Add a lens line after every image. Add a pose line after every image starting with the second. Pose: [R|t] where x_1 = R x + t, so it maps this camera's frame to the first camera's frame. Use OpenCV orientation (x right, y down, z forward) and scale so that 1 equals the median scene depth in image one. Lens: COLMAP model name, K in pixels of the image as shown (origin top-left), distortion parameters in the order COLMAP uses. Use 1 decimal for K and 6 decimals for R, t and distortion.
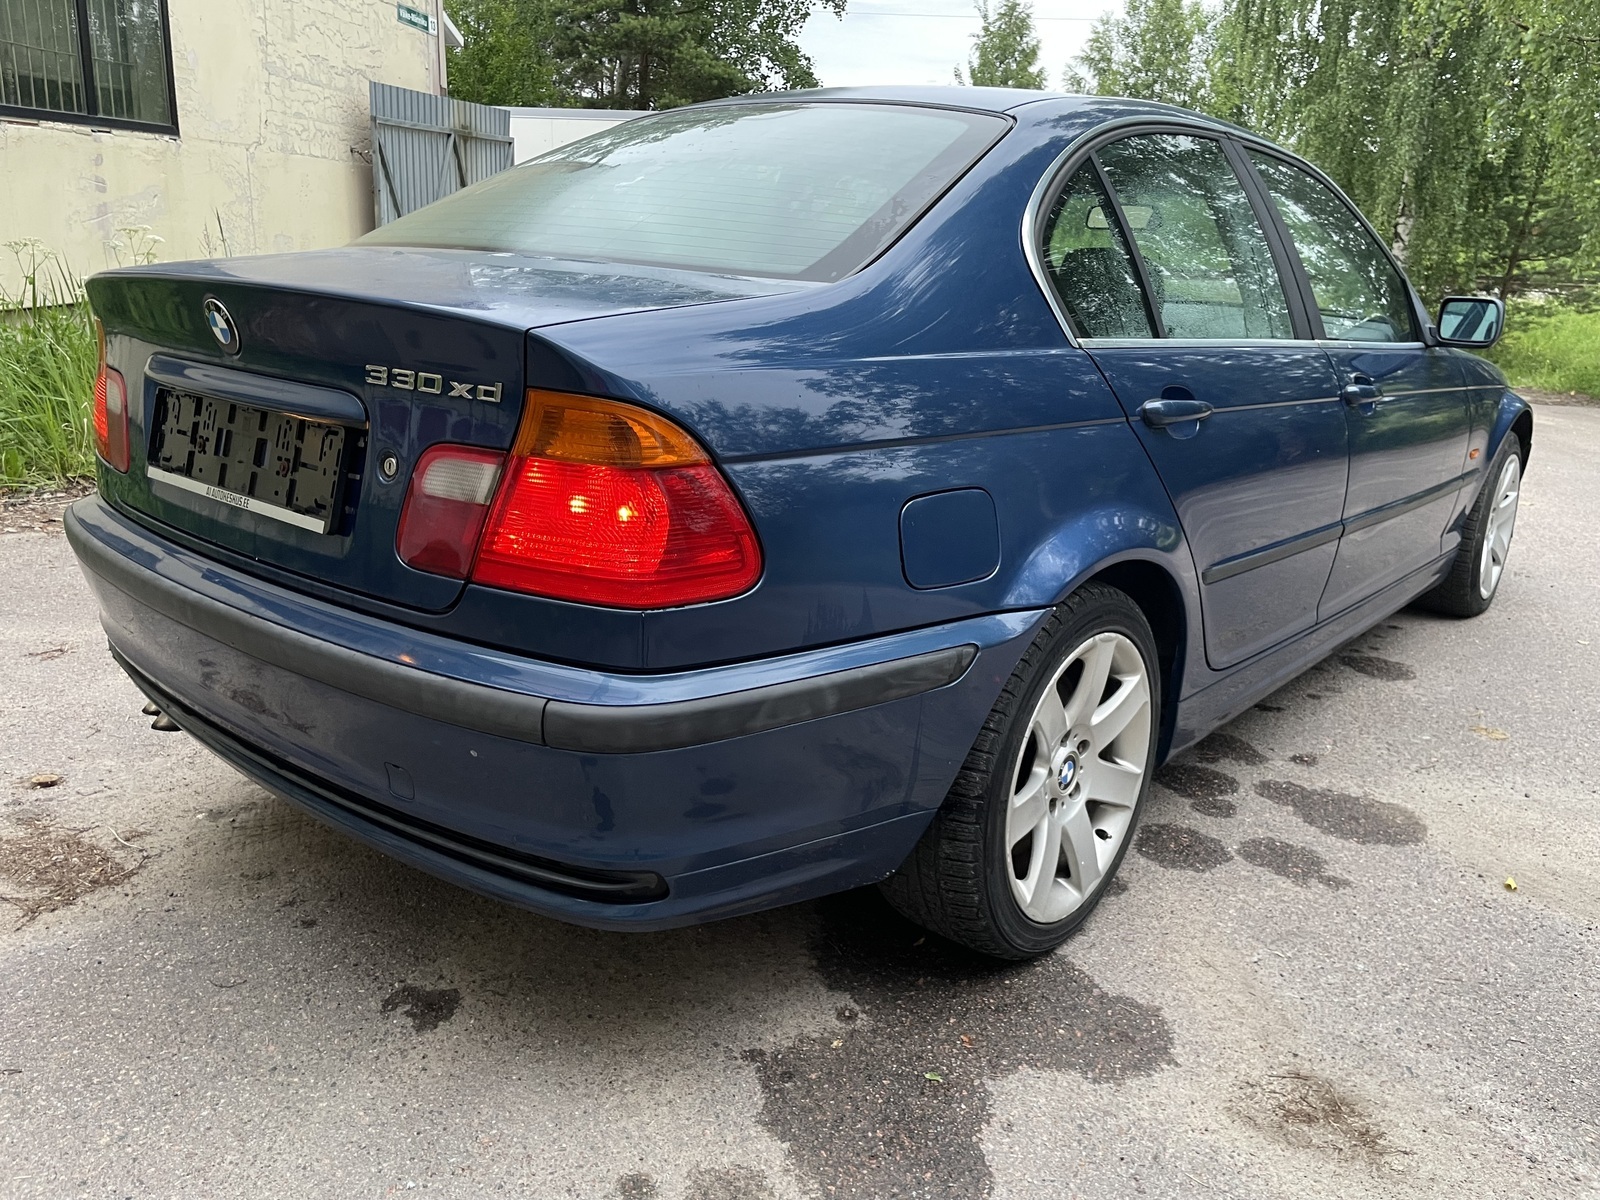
lens RADIAL K [[1252.2, 0, 800.0], [0, 1252.2, 600.0], [0, 0, 1]] dist [0.087742, -0.118709]
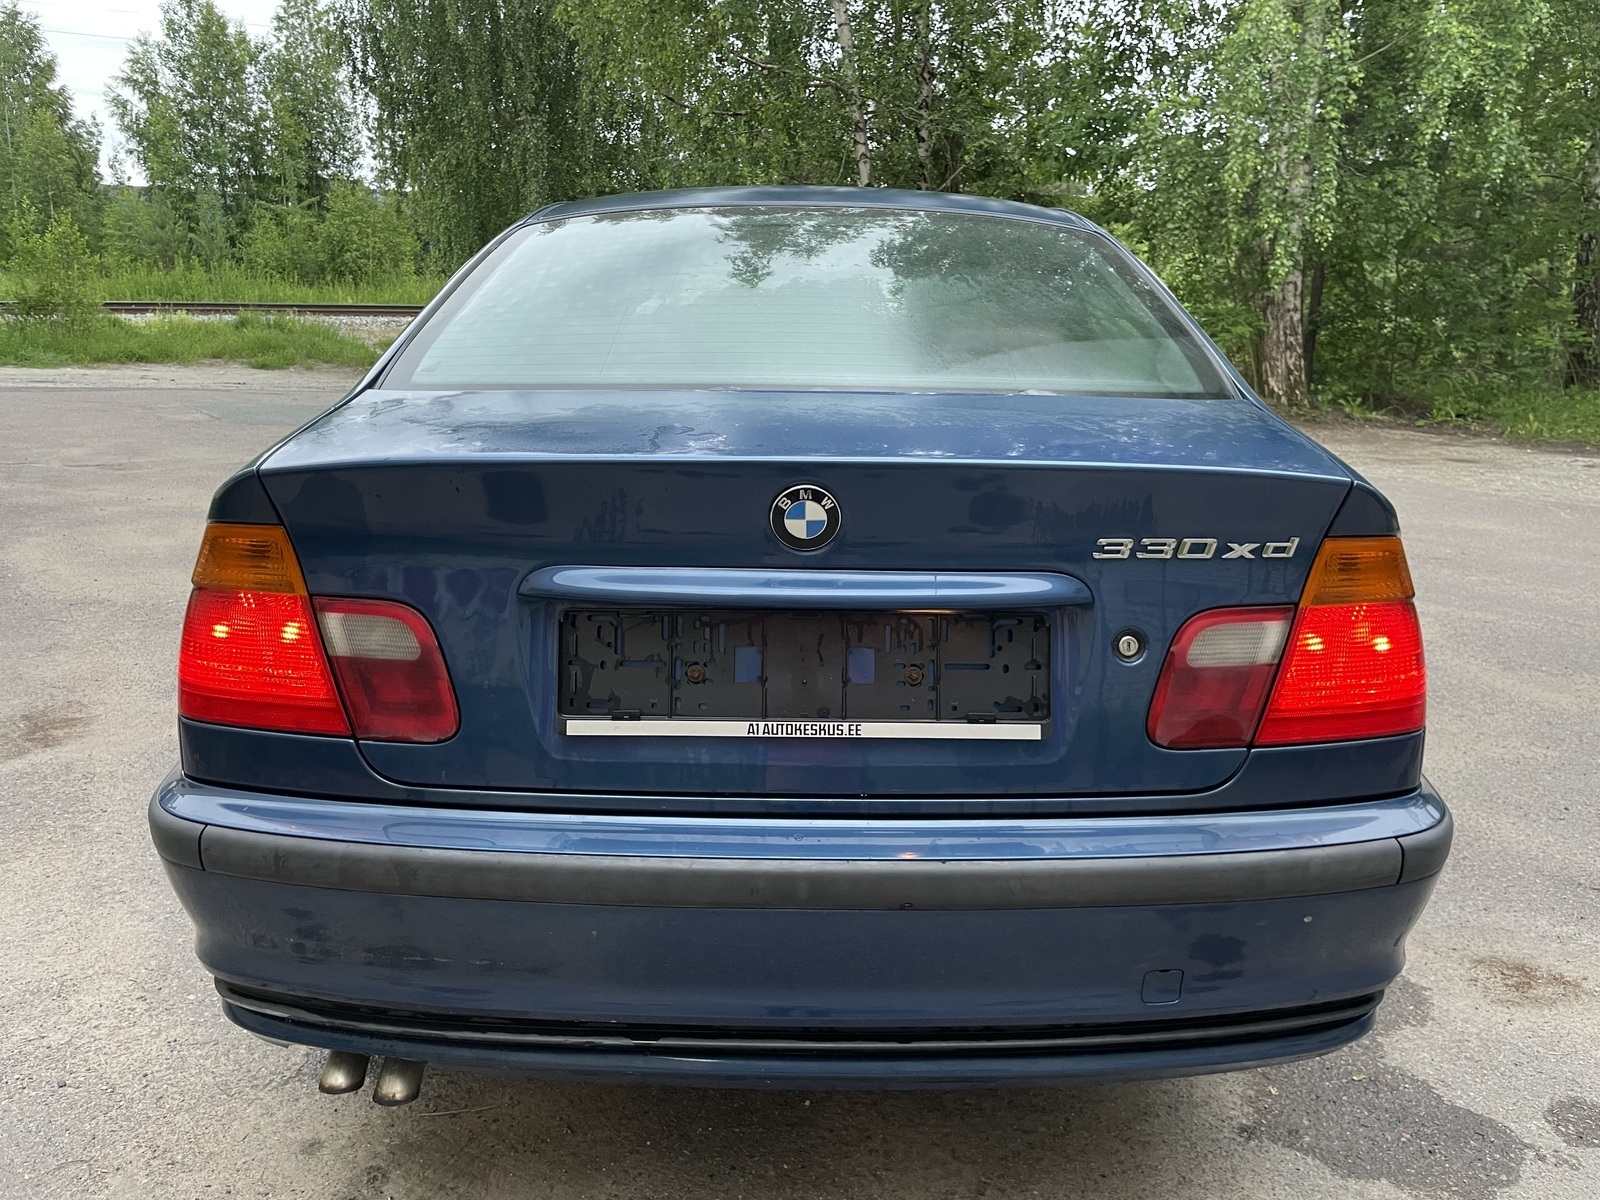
lens RADIAL K [[1252.2, 0, 800.0], [0, 1252.2, 600.0], [0, 0, 1]] dist [0.087742, -0.118709]
pose [[0.753936, -0.178026, 0.632366, -0.072958], [0.191476, 0.980337, 0.047701, -0.015475], [-0.628424, 0.085119, 0.773200, 0.030895]]
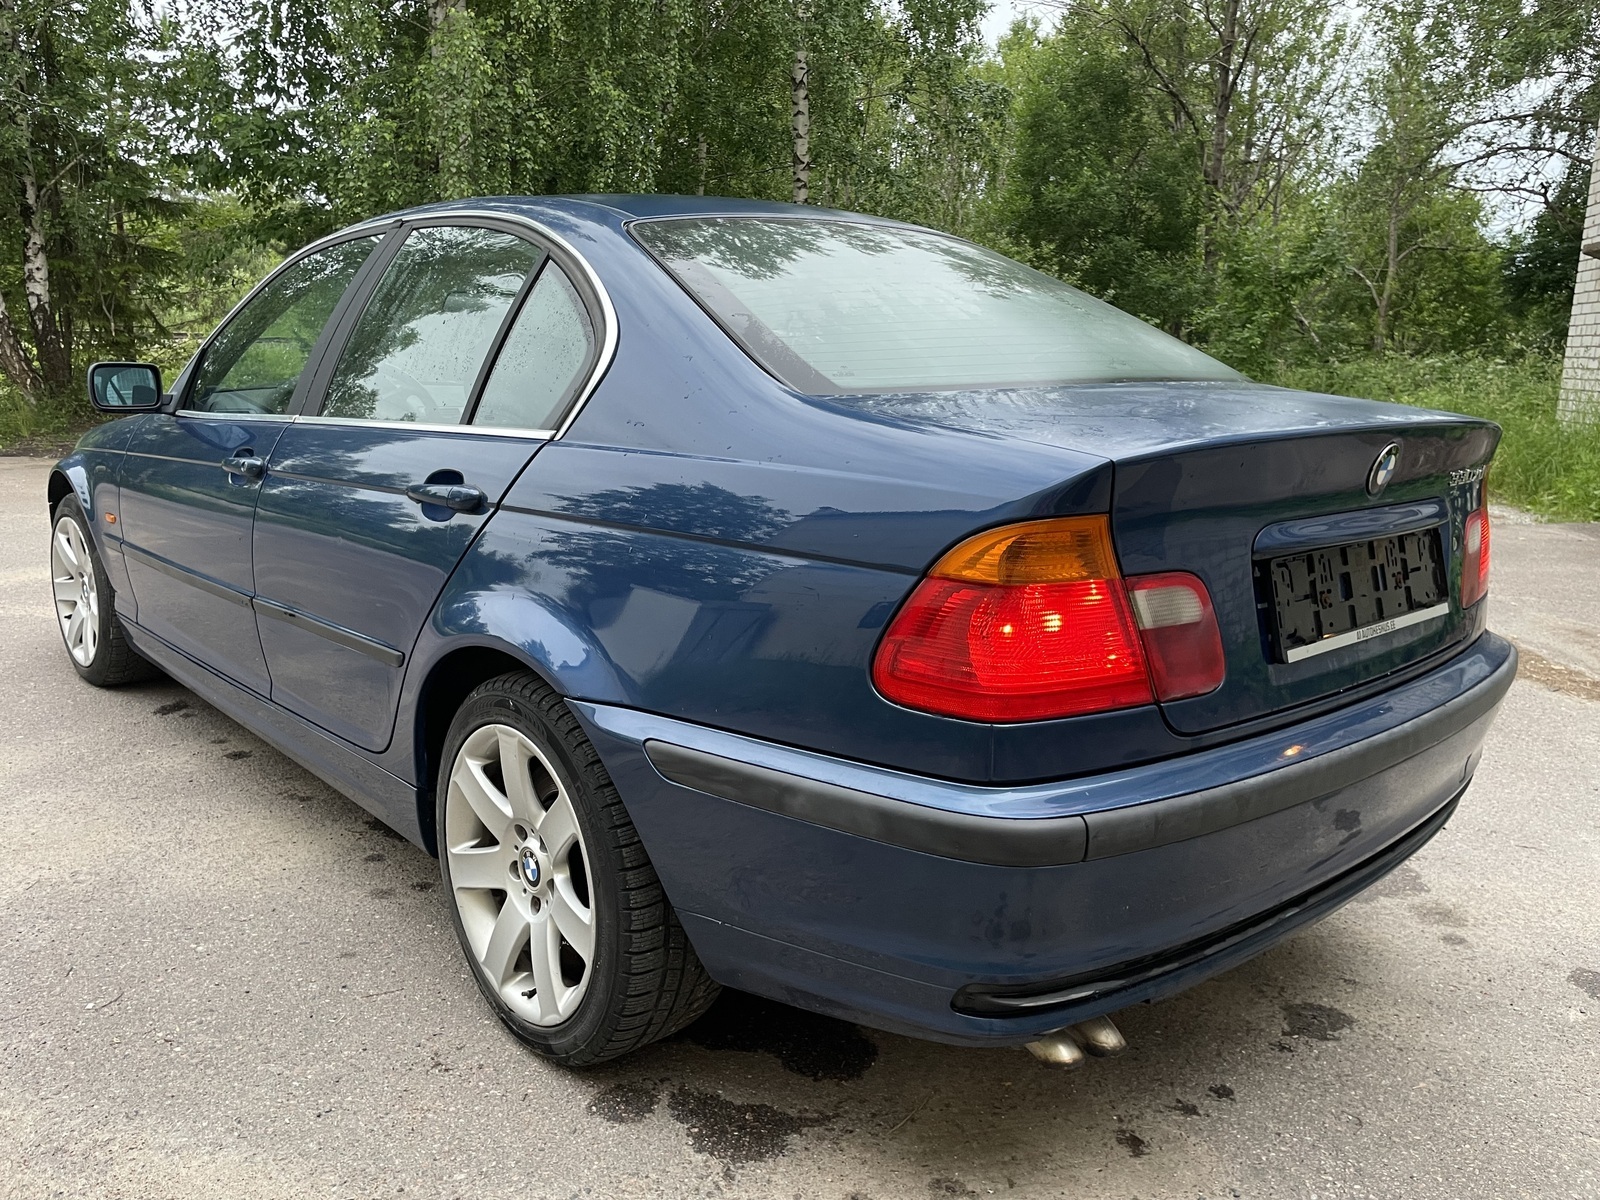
lens RADIAL K [[1252.2, 0, 800.0], [0, 1252.2, 600.0], [0, 0, 1]] dist [0.087742, -0.118709]
pose [[0.109506, -0.230612, 0.966864, -0.117404], [0.247417, 0.948422, 0.198191, -0.033379], [-0.962701, 0.217516, 0.160916, 0.100208]]
